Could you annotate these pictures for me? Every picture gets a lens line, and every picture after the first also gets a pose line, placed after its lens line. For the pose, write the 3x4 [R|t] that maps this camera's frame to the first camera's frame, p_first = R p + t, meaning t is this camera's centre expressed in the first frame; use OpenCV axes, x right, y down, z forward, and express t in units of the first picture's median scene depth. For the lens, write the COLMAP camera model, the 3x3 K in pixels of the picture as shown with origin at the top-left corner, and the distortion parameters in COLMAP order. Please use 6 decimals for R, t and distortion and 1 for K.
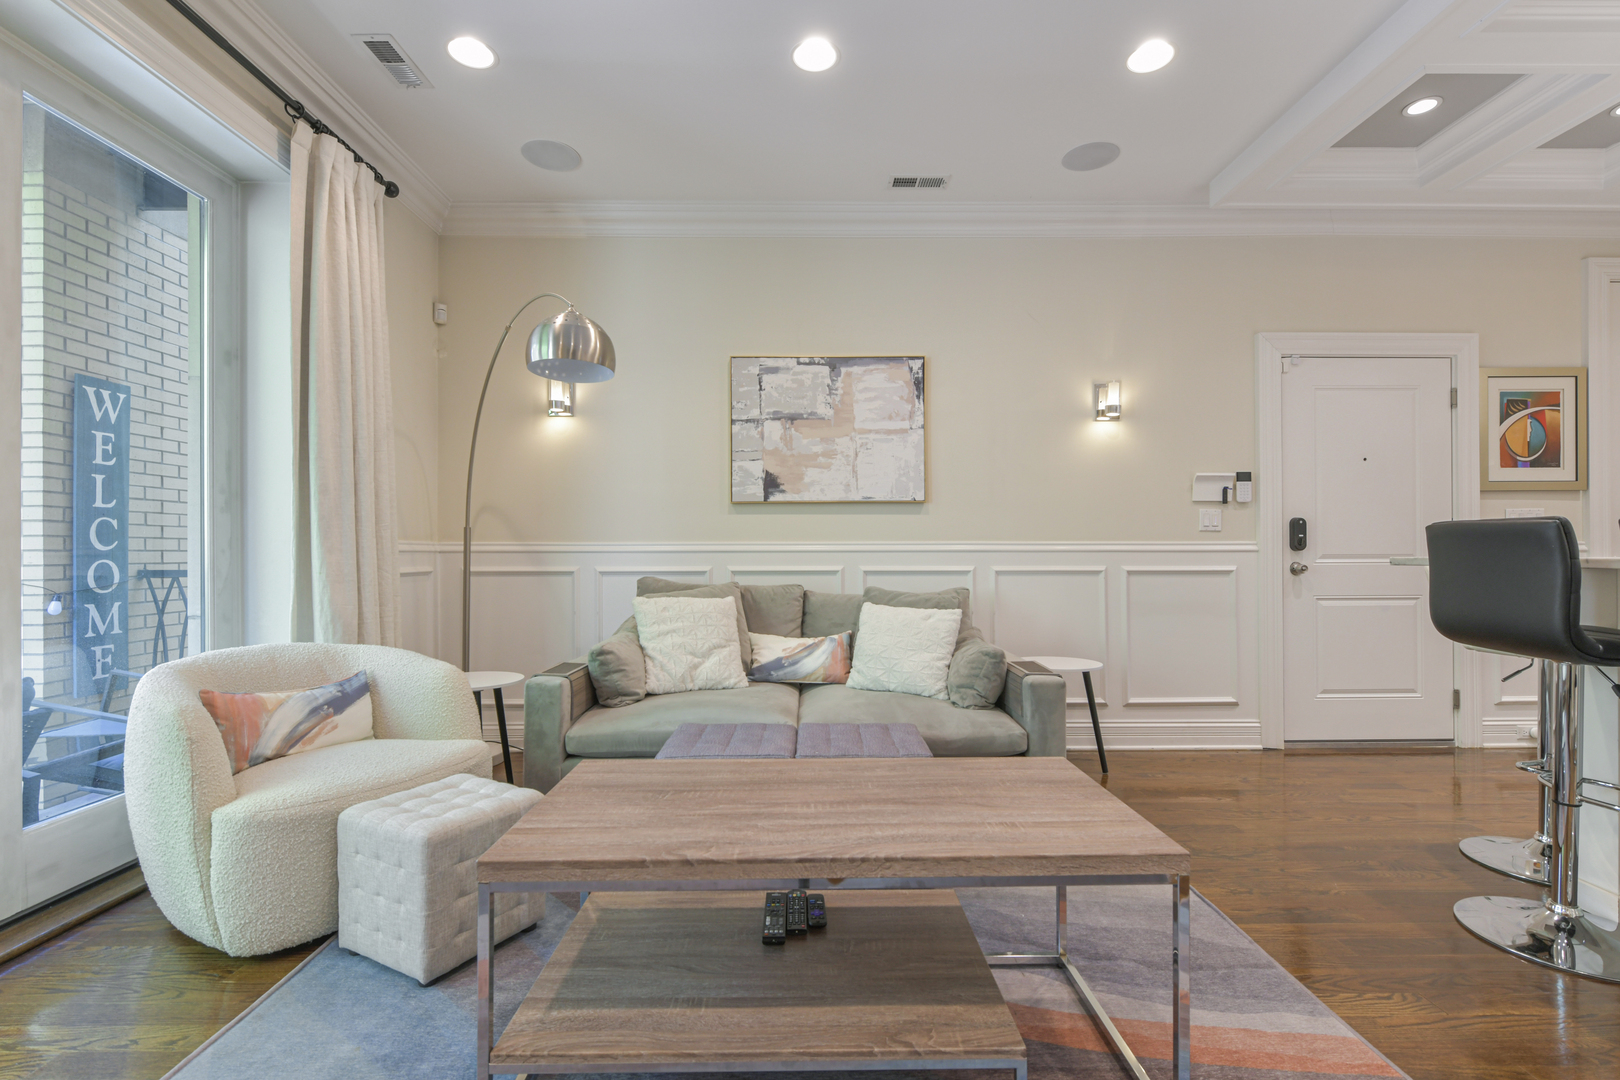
lens RADIAL K [[737.1, 0, 809.6], [0, 737.1, 547.4], [0, 0, 1]] dist [0.002861, -0.002946]
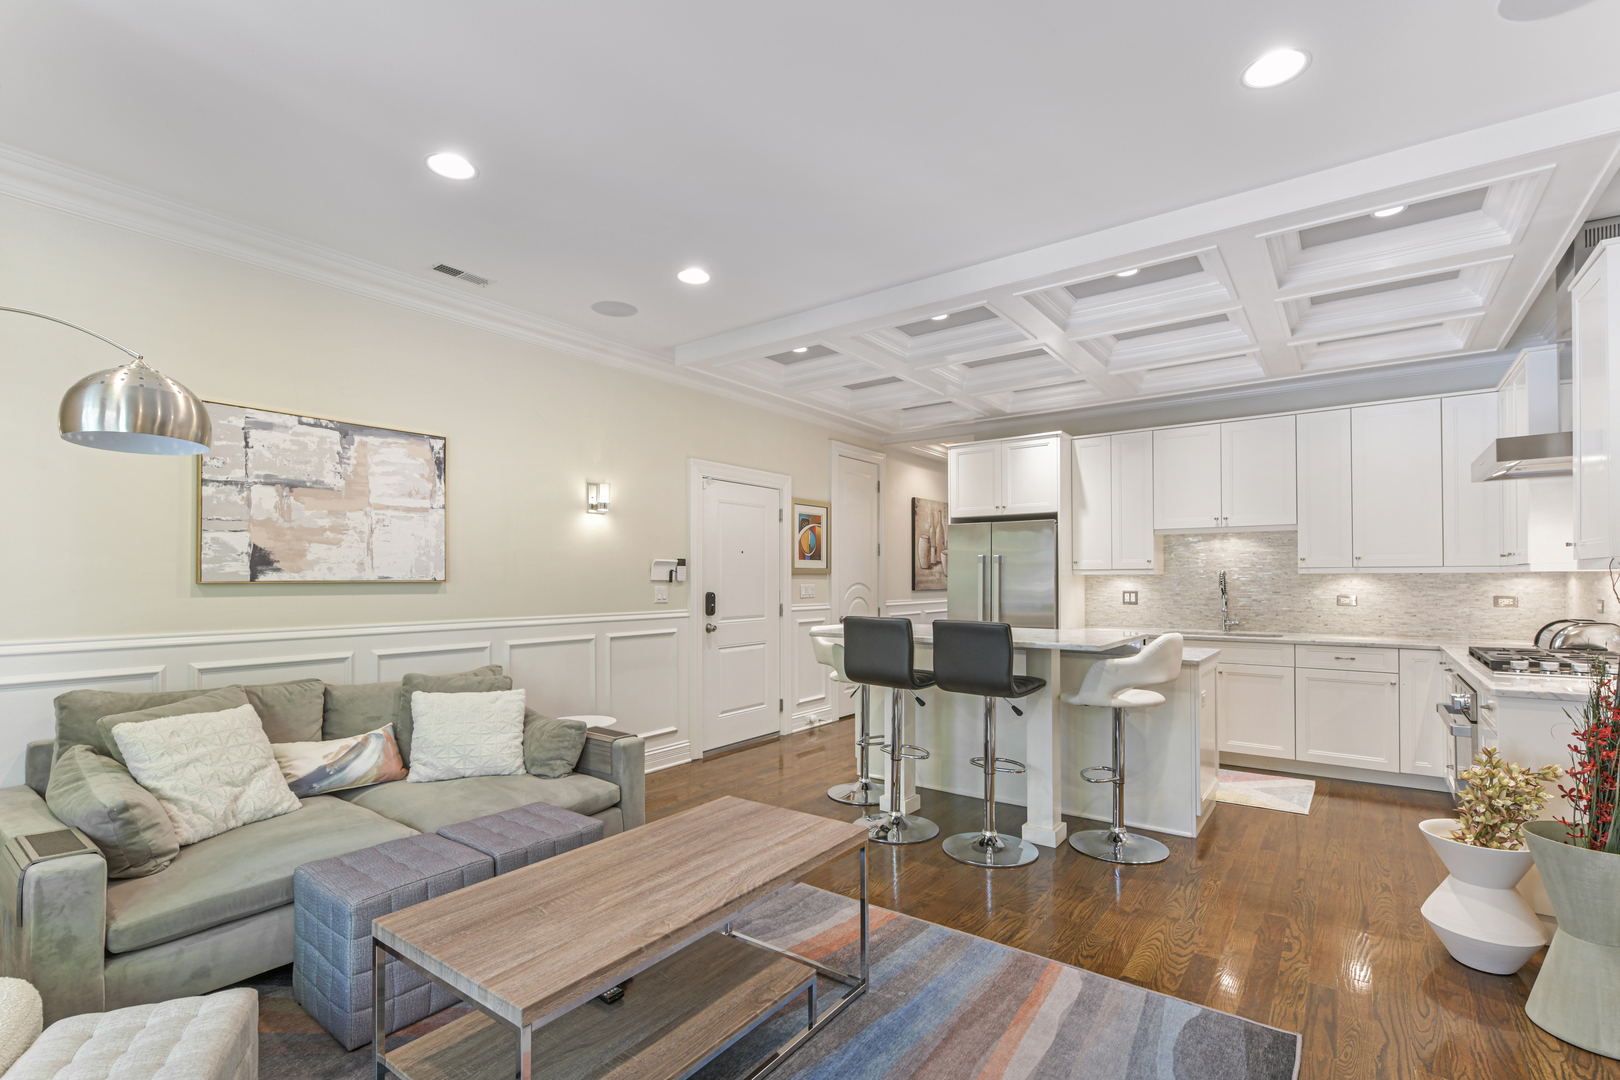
lens RADIAL K [[737.1, 0, 808.0], [0, 737.1, 565.3], [0, 0, 1]] dist [0.002861, -0.002946]
pose [[0.605443, 0.013483, 0.795774, -0.351732], [-0.004390, 0.999898, -0.013601, -0.073737], [-0.795876, 0.004741, 0.605440, -0.004831]]
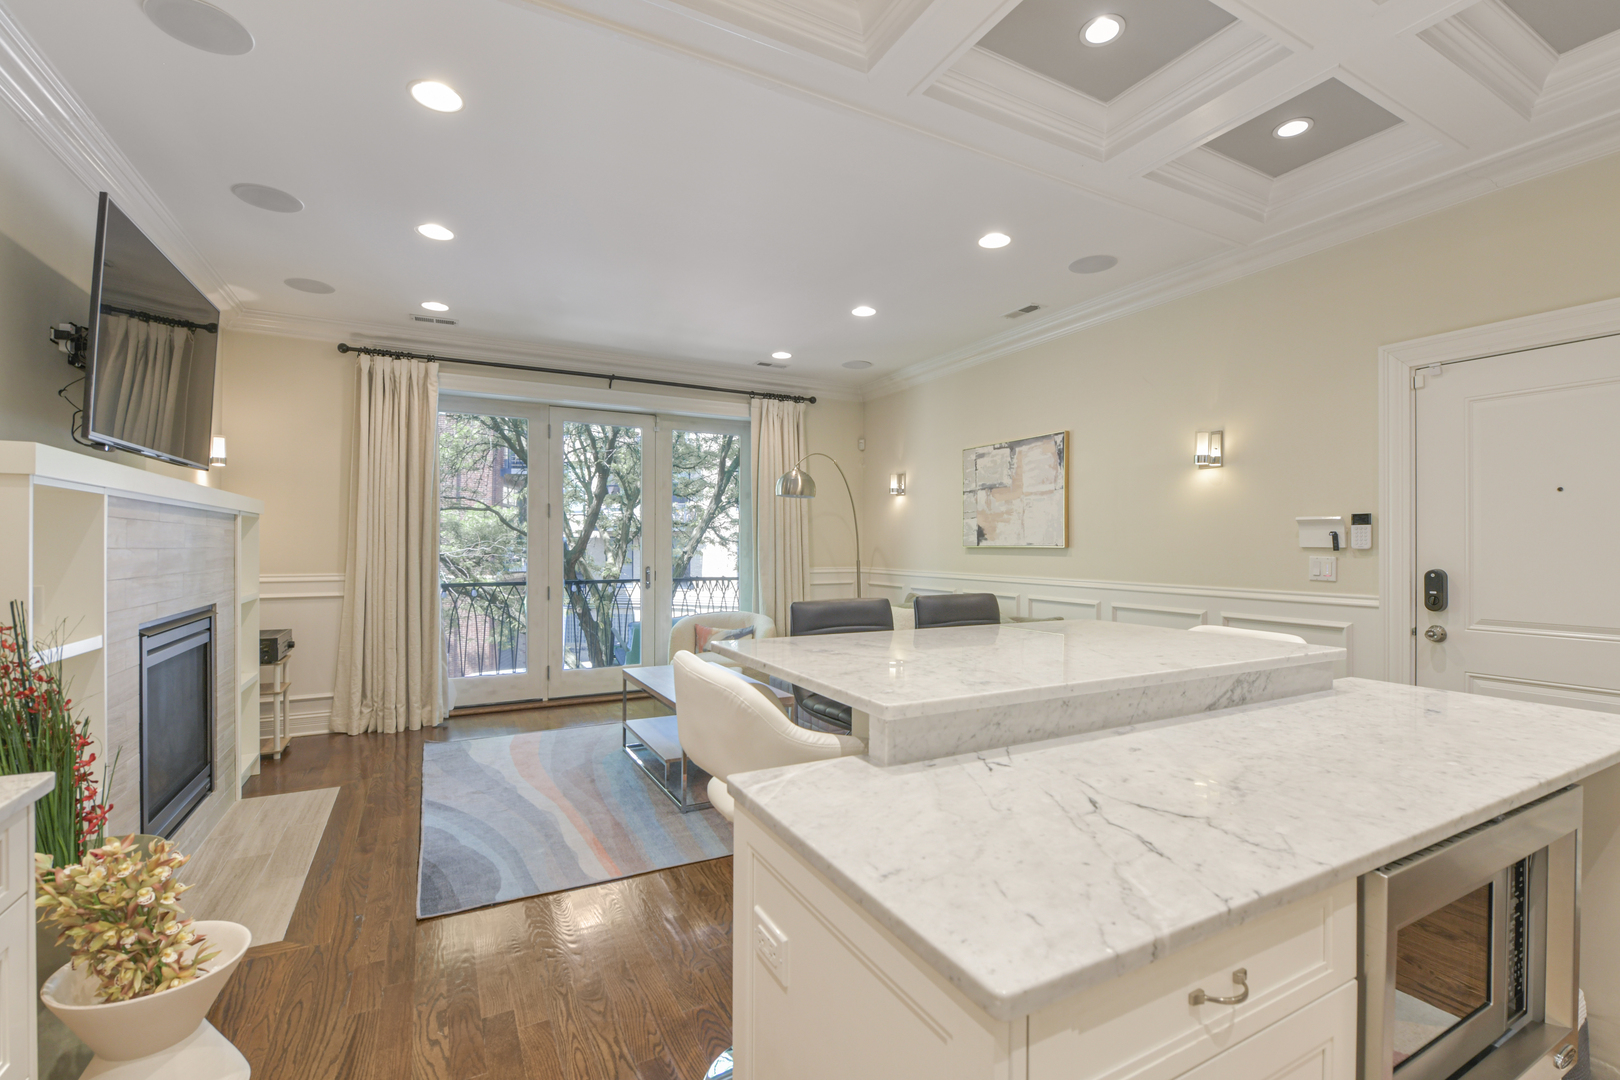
lens RADIAL K [[678.5, 0, 791.9], [0, 678.5, 543.6], [0, 0, 1]] dist [-0.012756, 0.000115]
pose [[0.456484, -0.000890, -0.889731, 0.989691], [0.003148, 0.999995, 0.000615, -0.071050], [0.889726, -0.003081, 0.456484, 0.060606]]
